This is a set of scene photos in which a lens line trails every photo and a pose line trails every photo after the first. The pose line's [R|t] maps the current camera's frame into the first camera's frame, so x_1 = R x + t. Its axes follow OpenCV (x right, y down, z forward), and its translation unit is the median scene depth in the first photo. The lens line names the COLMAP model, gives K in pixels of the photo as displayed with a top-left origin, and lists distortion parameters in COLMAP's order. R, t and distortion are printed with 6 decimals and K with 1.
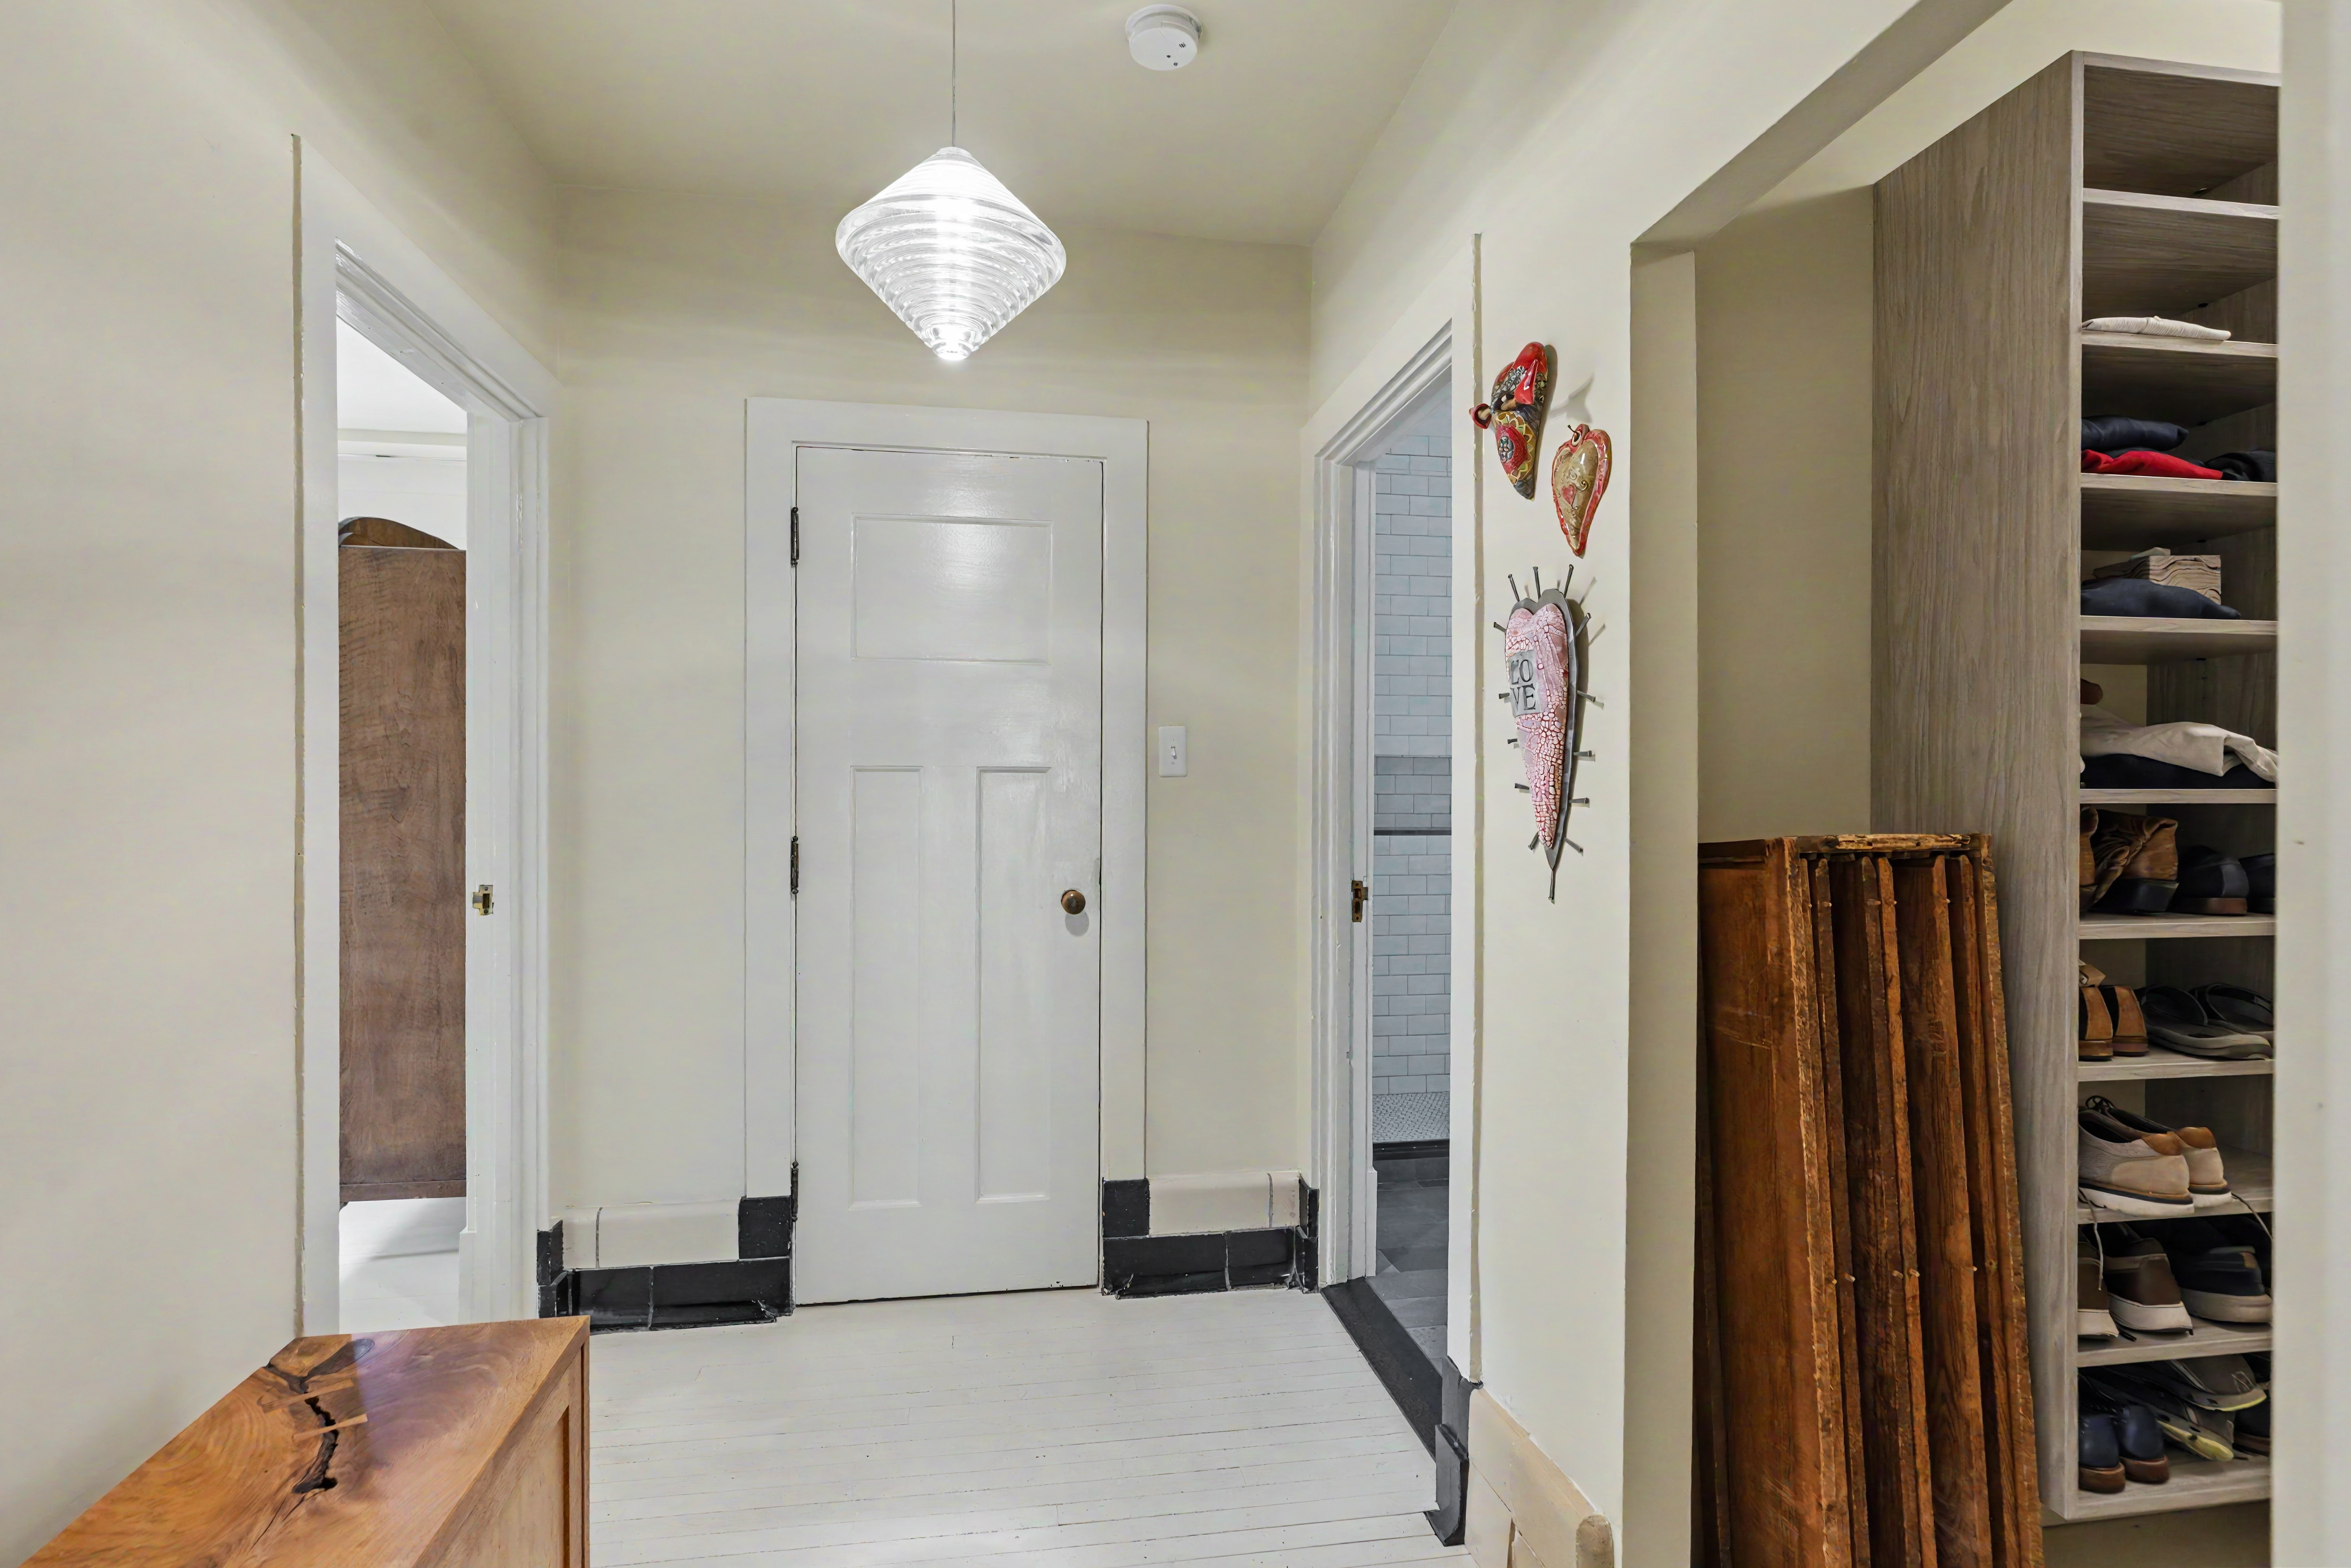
lens RADIAL K [[1196.5, 0, 1175.2], [0, 1196.5, 787.2], [0, 0, 1]] dist [-0.001178, 0.000845]
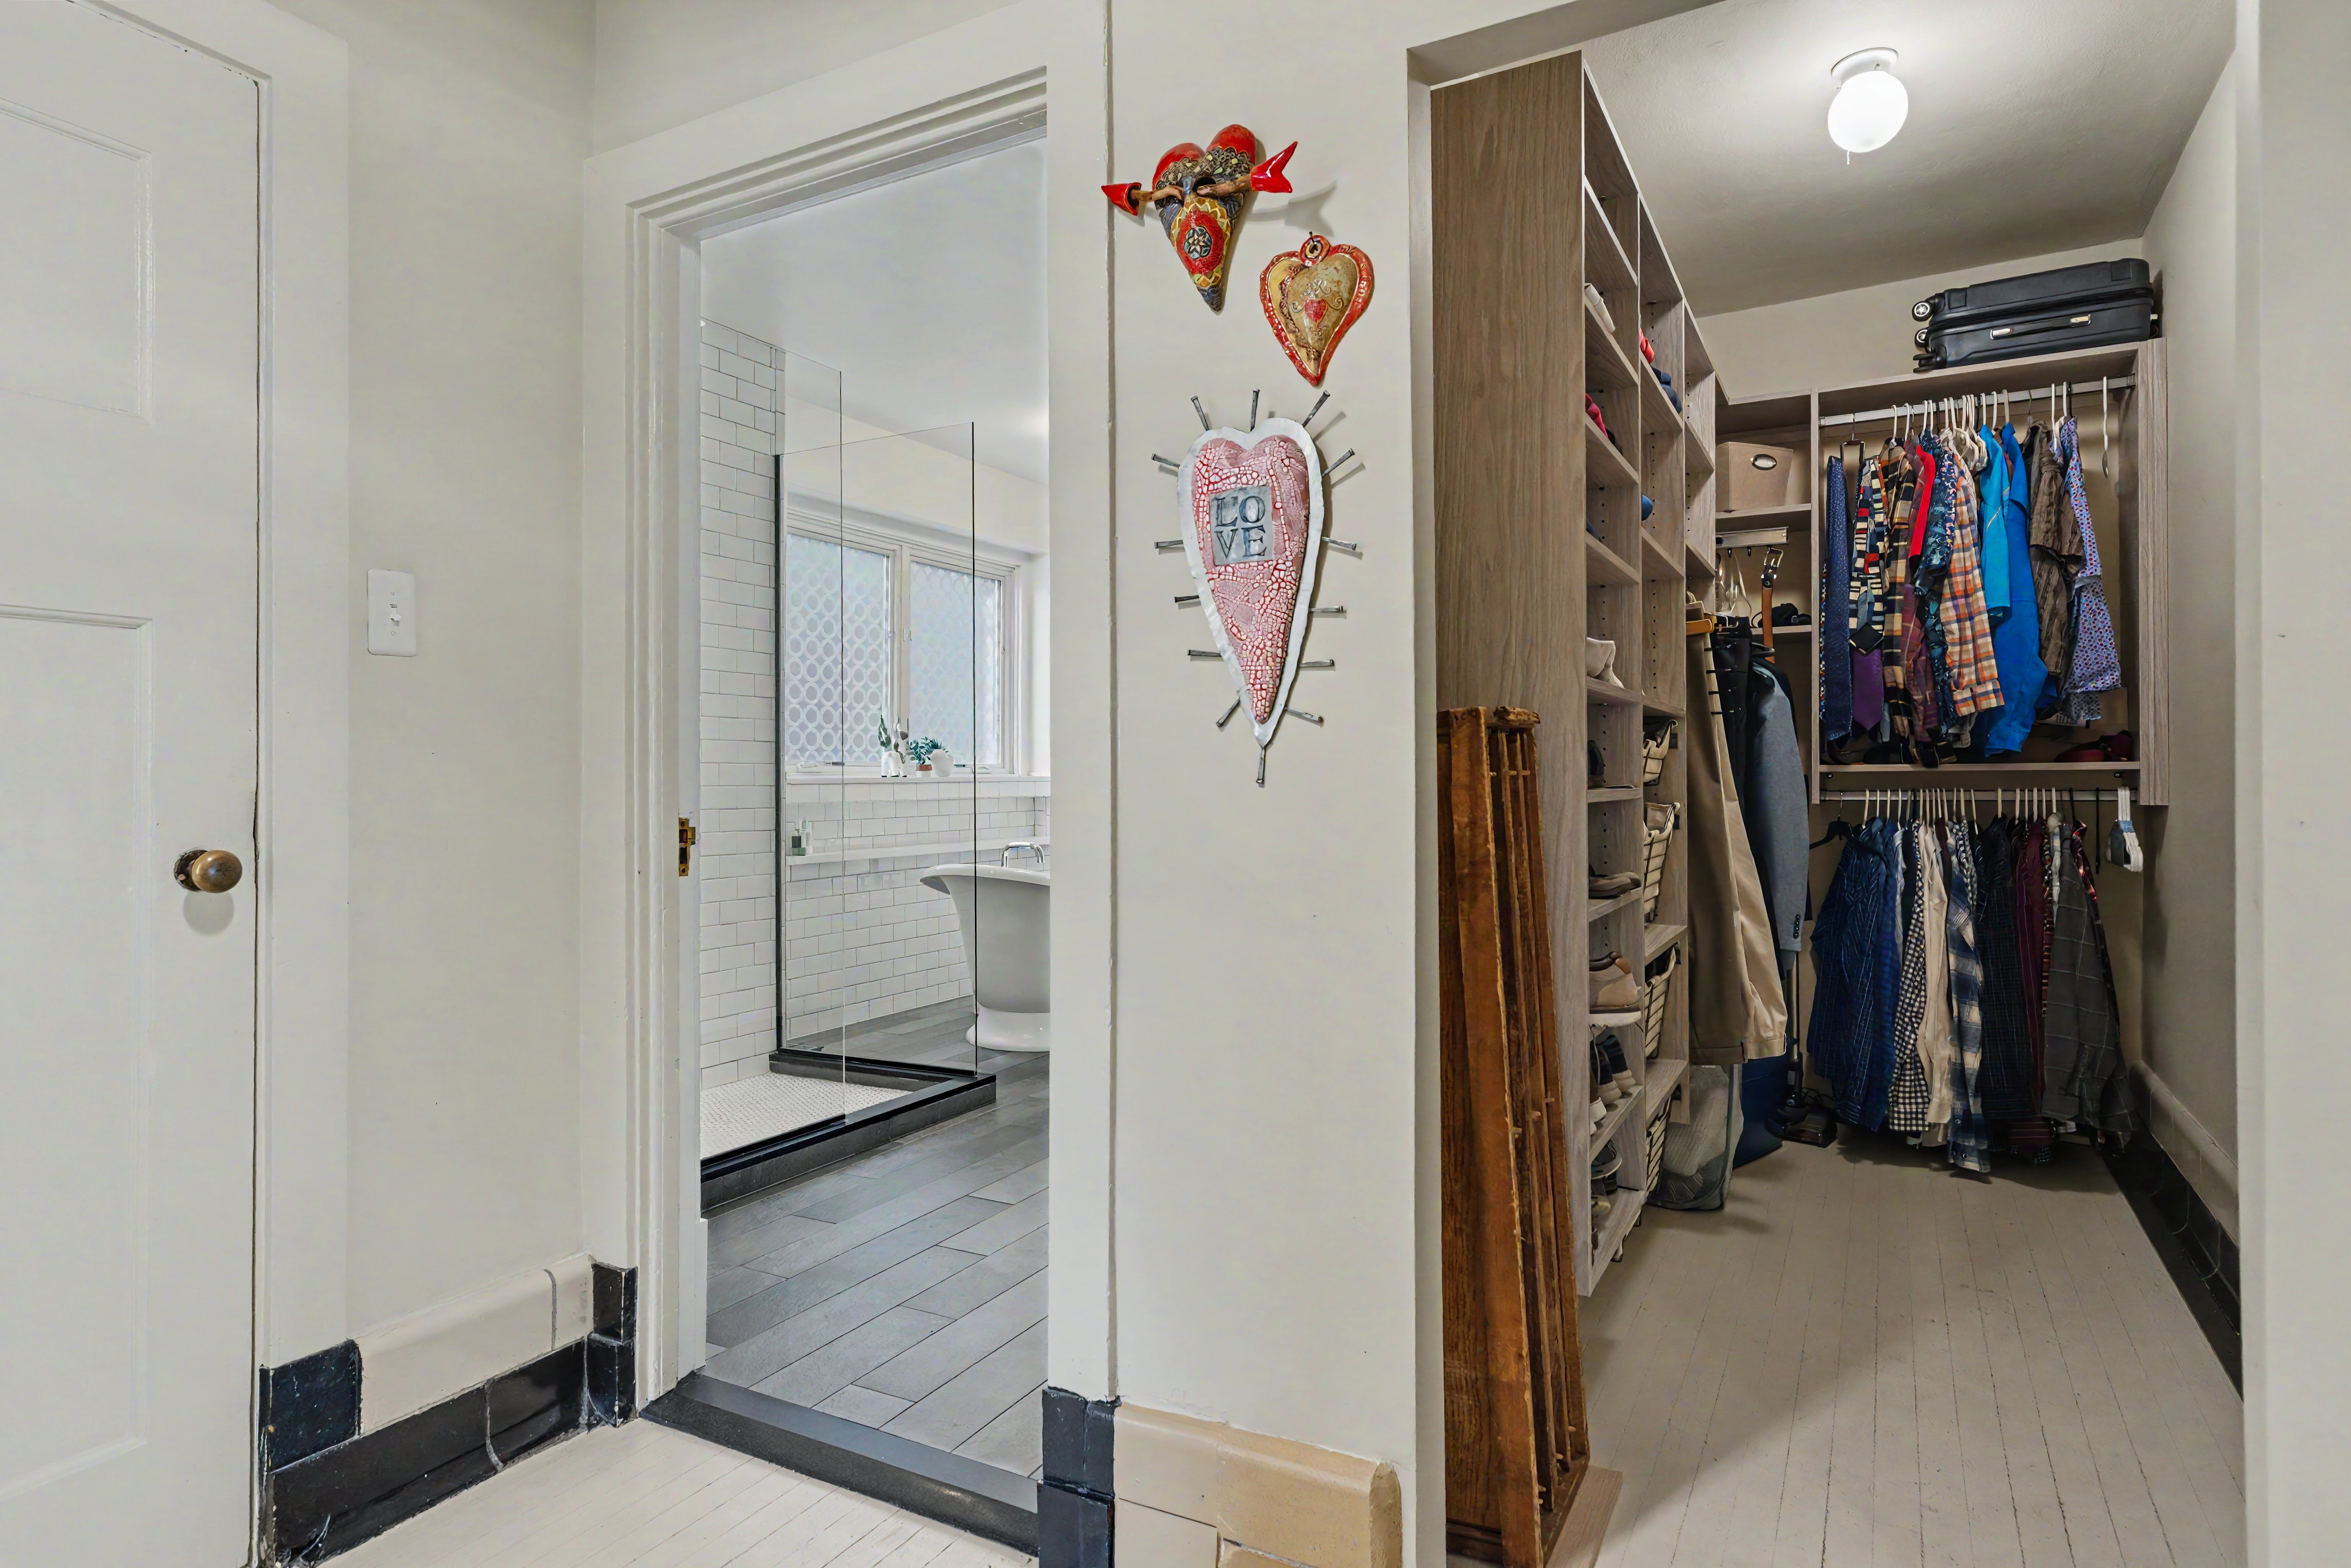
lens RADIAL K [[1278.7, 0, 1177.5], [0, 1278.7, 772.6], [0, 0, 1]] dist [0.002966, -0.002213]
pose [[0.612552, 0.001189, 0.790429, -0.273253], [0.004722, 0.999976, -0.005164, 0.055943], [-0.790416, 0.006896, 0.612532, 0.299135]]
